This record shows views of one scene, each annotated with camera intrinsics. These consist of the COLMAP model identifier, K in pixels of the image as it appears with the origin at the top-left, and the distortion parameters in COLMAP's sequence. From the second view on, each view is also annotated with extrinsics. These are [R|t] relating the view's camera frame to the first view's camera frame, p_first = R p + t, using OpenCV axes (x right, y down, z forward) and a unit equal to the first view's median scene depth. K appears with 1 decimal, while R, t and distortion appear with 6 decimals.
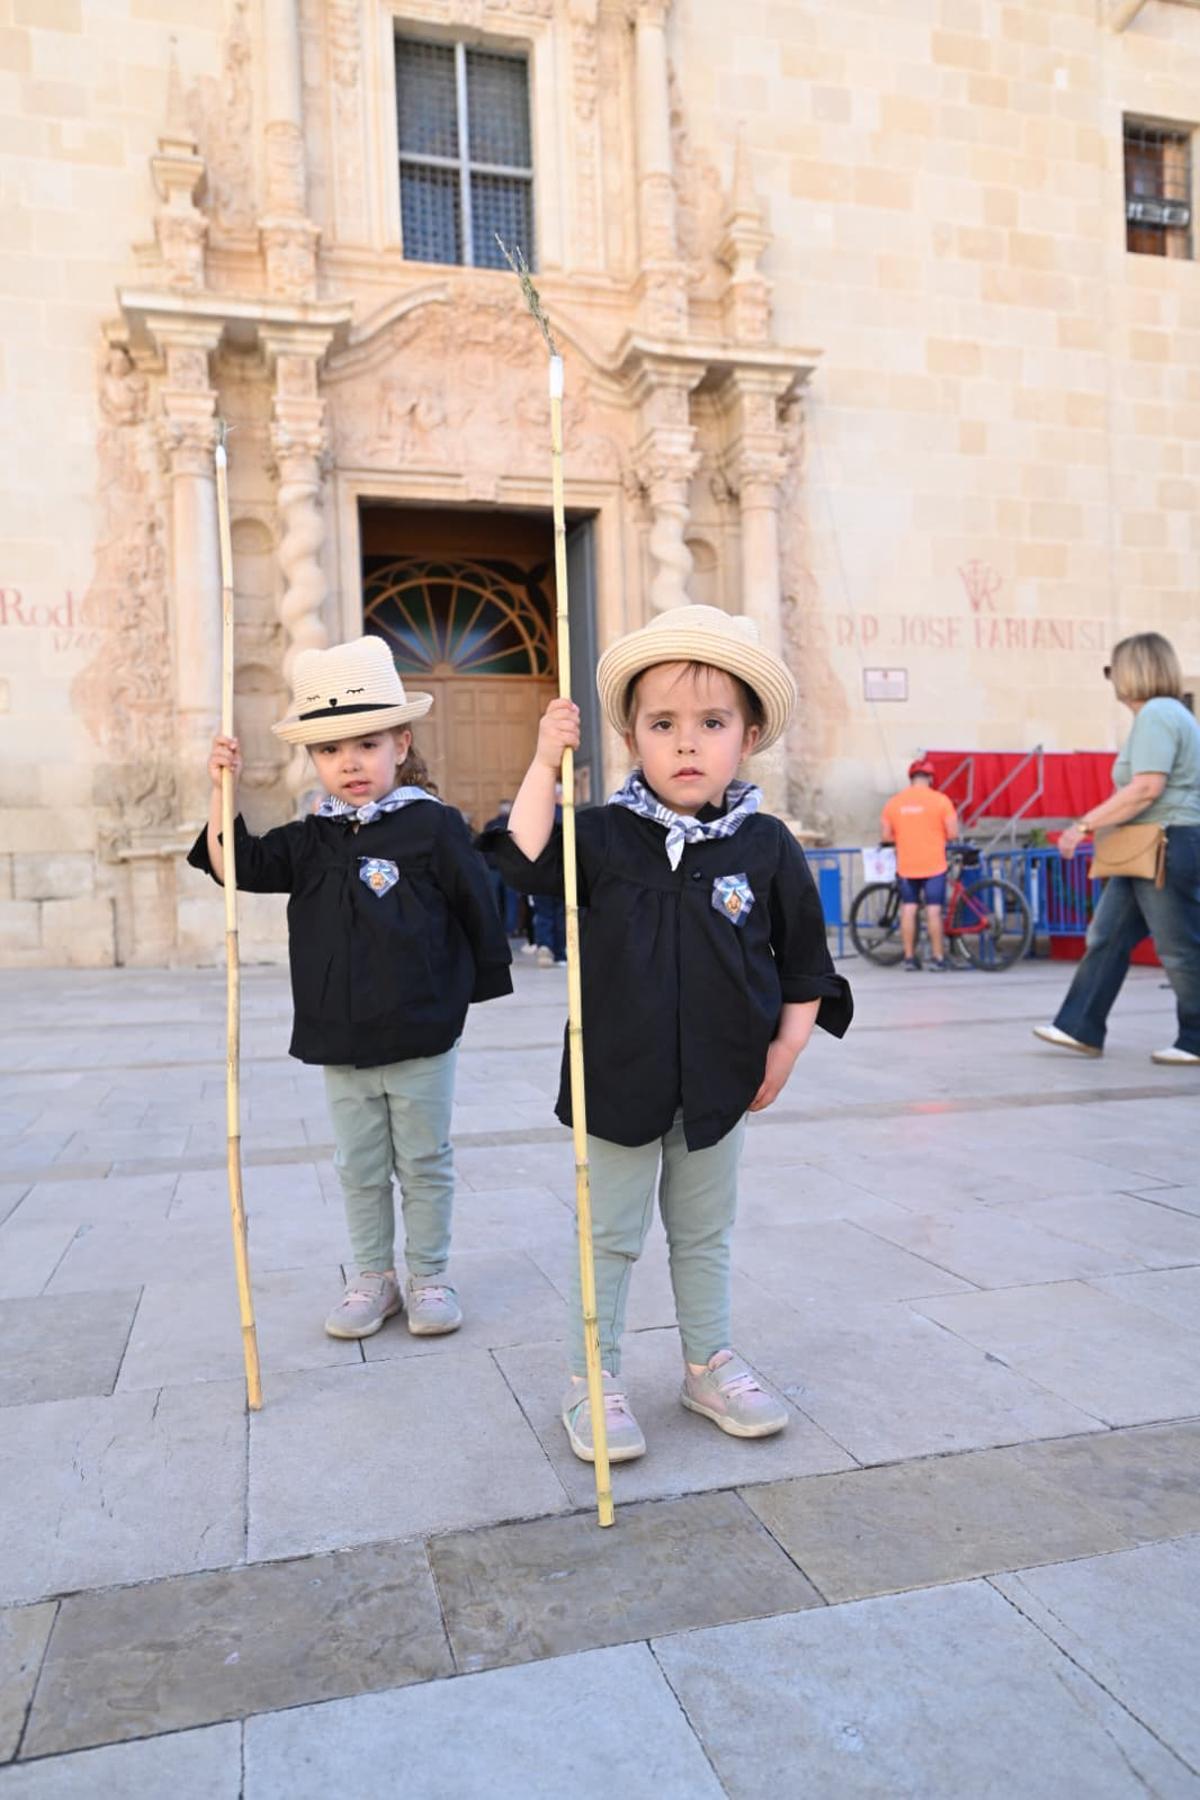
lens RADIAL K [[1214.2, 0, 592.7], [0, 1214.2, 898.3], [0, 0, 1]] dist [0.003340, 0.002523]
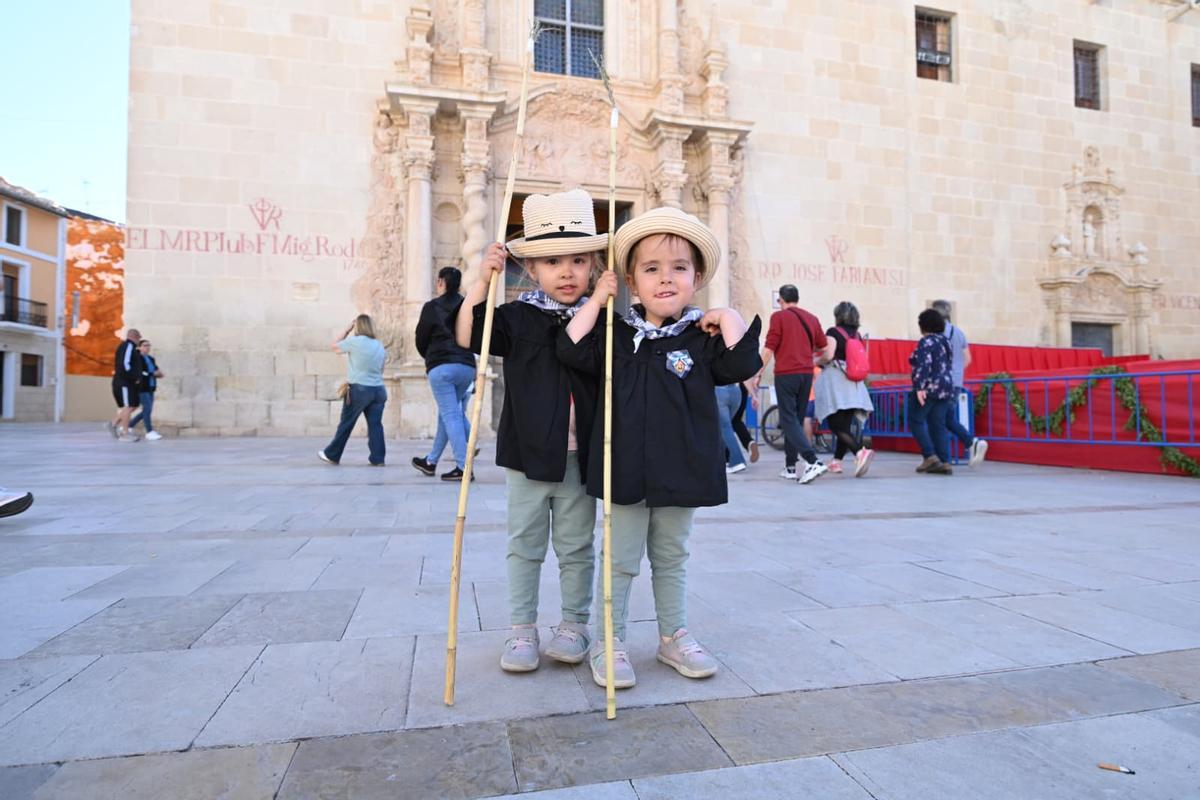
lens RADIAL K [[651.7, 0, 606.7], [0, 651.7, 392.7], [0, 0, 1]] dist [-0.021117, -0.001377]
pose [[0.999108, 0.032810, -0.026578, 0.000988], [-0.033593, 0.998998, -0.029575, 0.004844], [0.025581, 0.030442, 0.999209, 0.003534]]
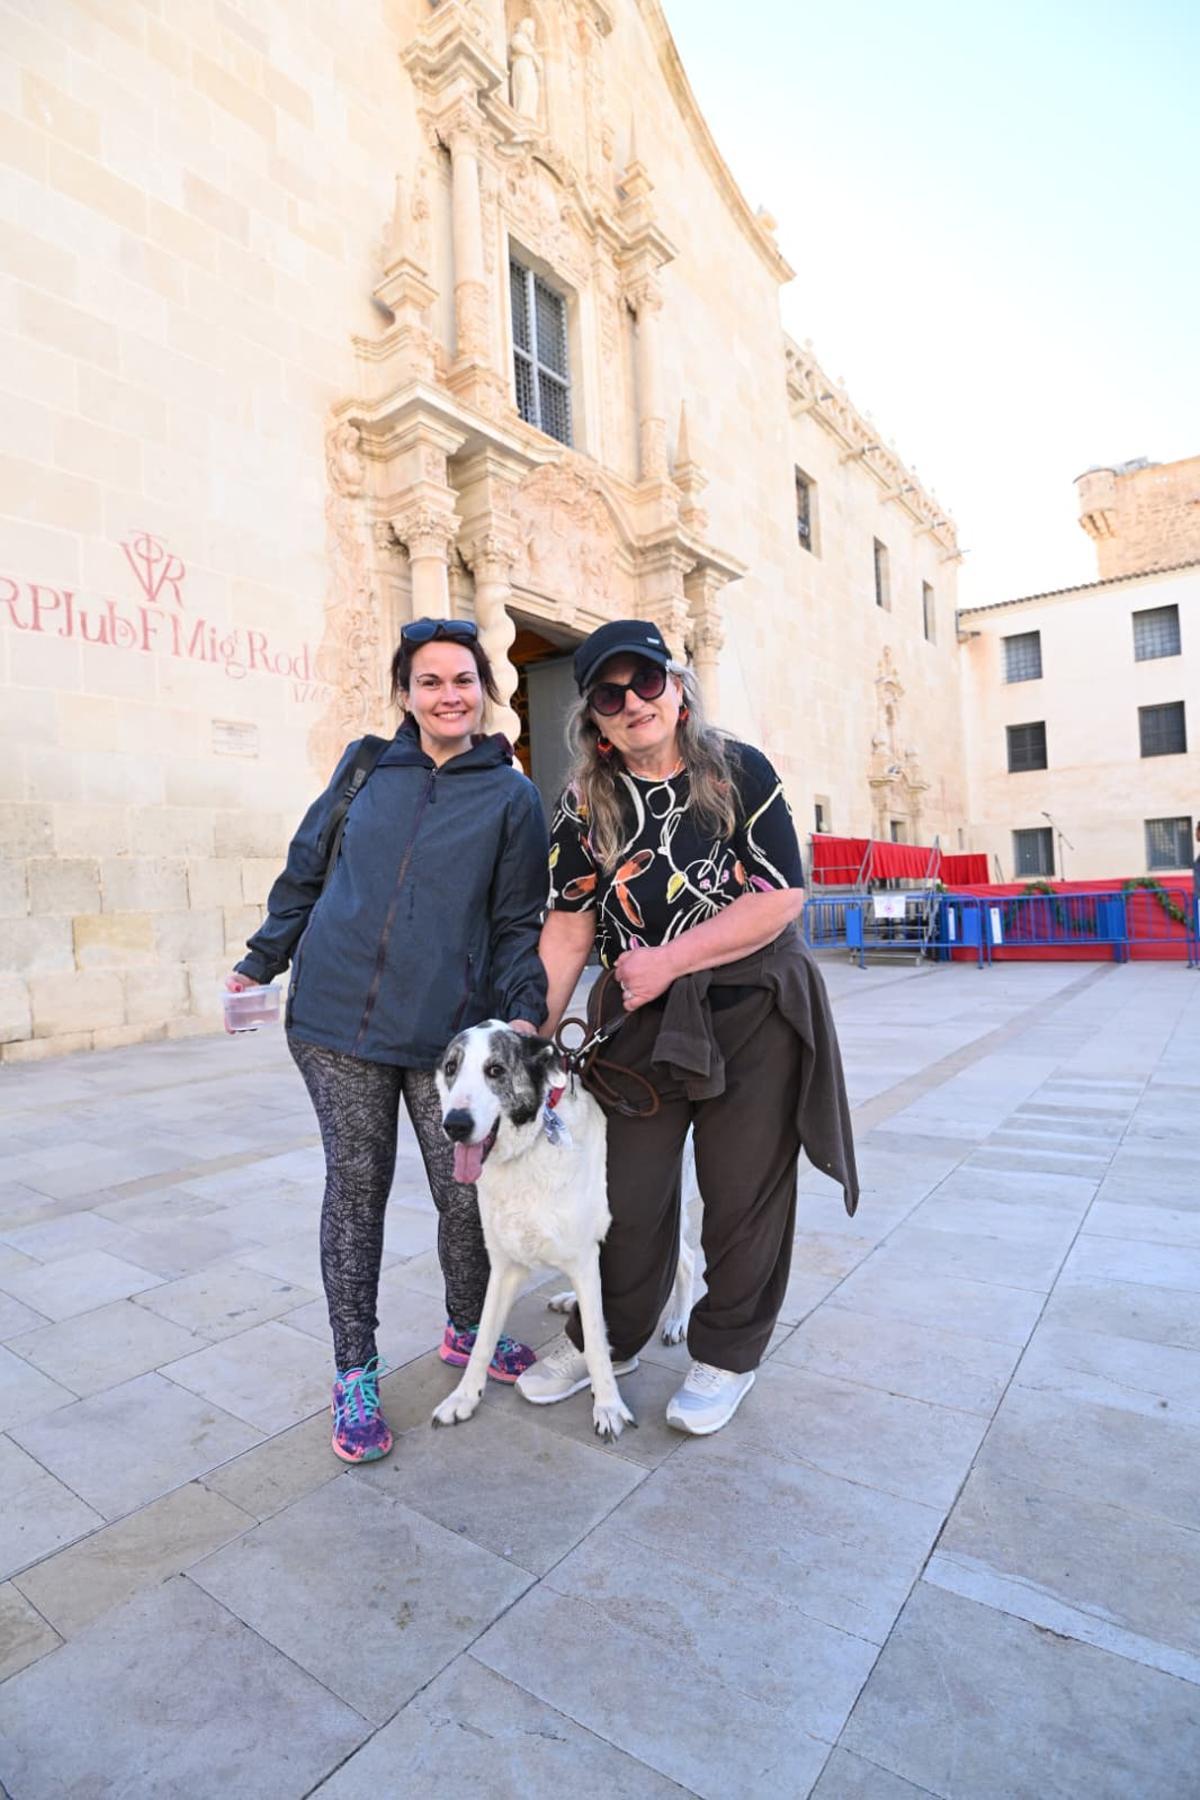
lens RADIAL K [[881.1, 0, 588.2], [0, 881.1, 900.2], [0, 0, 1]] dist [-0.027612, -0.002109]
pose [[0.799955, -0.004577, 0.600043, -0.640009], [0.026451, 0.999268, -0.027641, -0.013388], [-0.599477, 0.037984, 0.799490, 0.269980]]
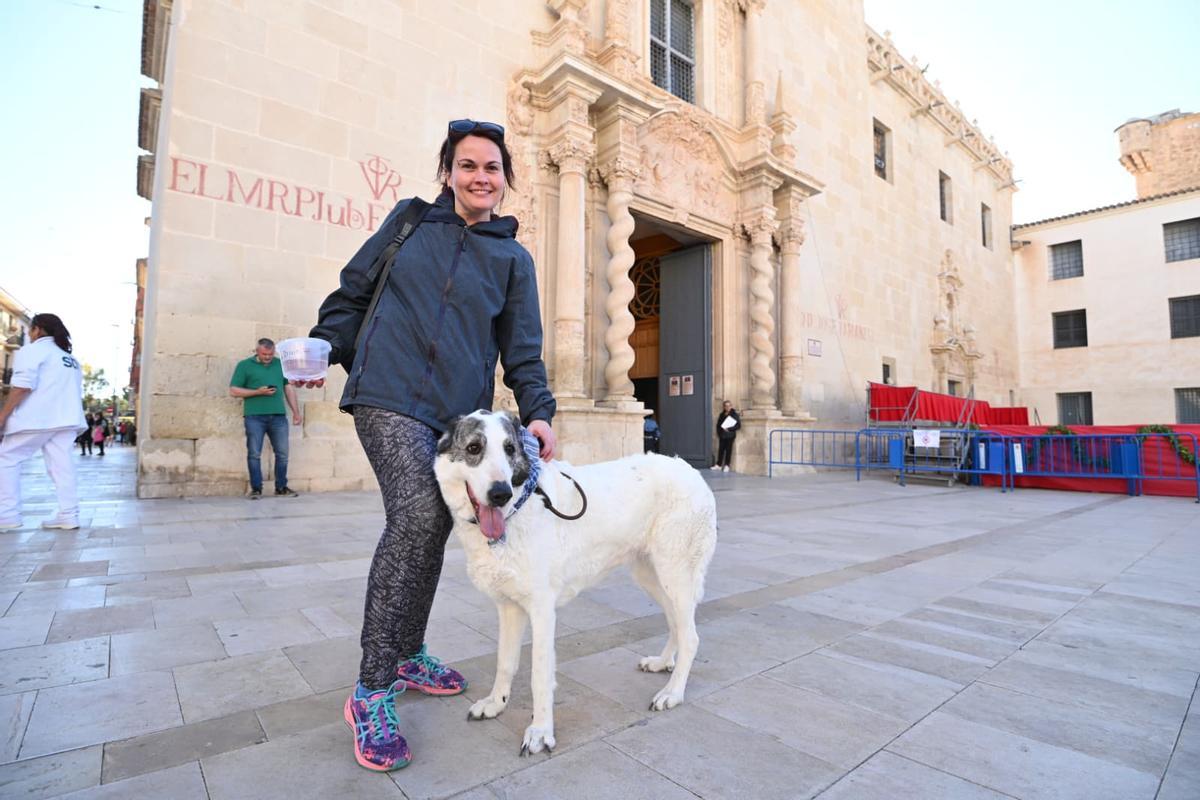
lens RADIAL K [[587.4, 0, 606.8], [0, 587.4, 393.0], [0, 0, 1]] dist [-0.027612, -0.002109]
pose [[0.912224, 0.072063, 0.403304, -0.533658], [-0.037623, 0.994984, -0.092688, 0.004898], [-0.407960, 0.069379, 0.910360, 0.282462]]
